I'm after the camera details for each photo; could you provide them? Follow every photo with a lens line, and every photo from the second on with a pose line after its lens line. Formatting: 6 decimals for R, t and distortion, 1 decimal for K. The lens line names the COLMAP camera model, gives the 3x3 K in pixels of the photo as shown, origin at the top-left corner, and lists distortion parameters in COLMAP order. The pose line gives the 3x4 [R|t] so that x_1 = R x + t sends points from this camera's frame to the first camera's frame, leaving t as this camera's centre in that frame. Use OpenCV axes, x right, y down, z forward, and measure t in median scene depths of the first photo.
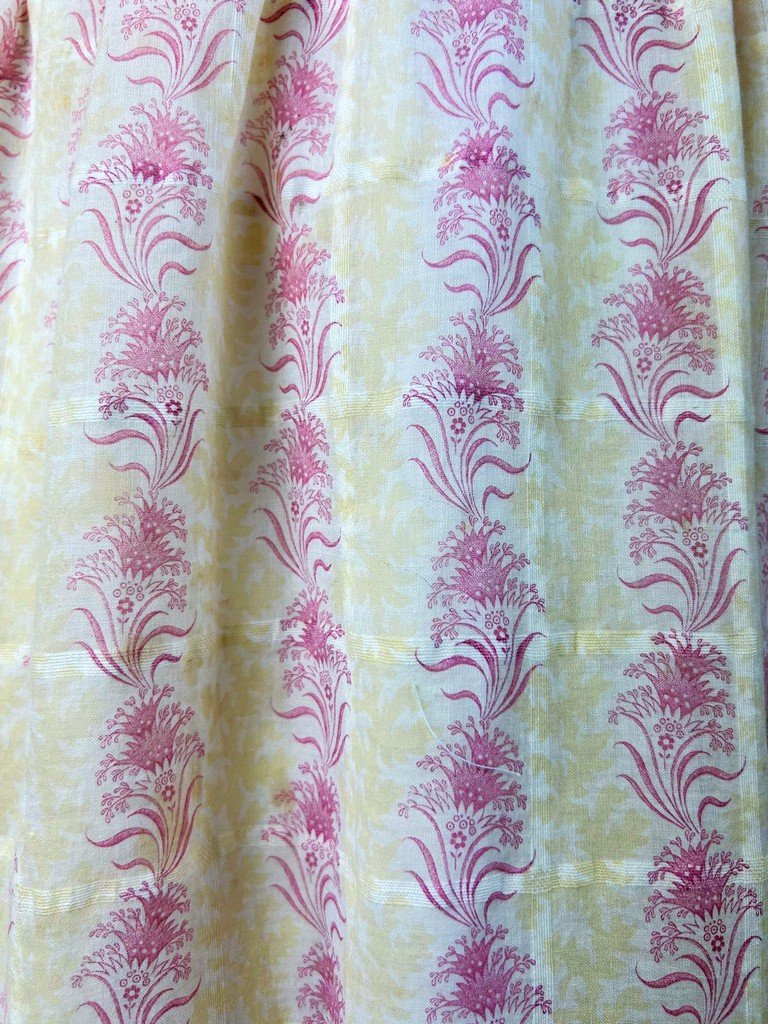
lens RADIAL K [[767.8, 0, 384.0], [0, 767.8, 512.0], [0, 0, 1]] dist [0.004141, 0.000690]
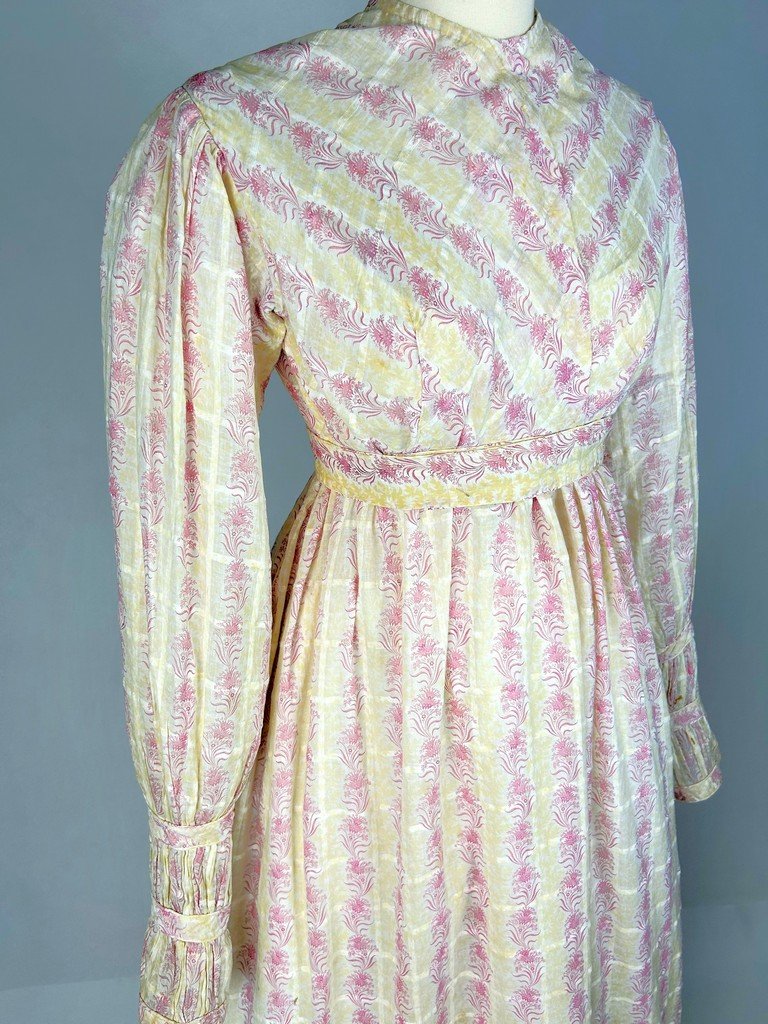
lens RADIAL K [[826.8, 0, 384.0], [0, 826.8, 512.0], [0, 0, 1]] dist [0.003222, -0.005224]
pose [[0.967165, -0.156155, 0.200516, -1.095015], [0.082049, 0.938576, 0.335175, -2.543448], [-0.240539, -0.307718, 0.920571, -2.135719]]
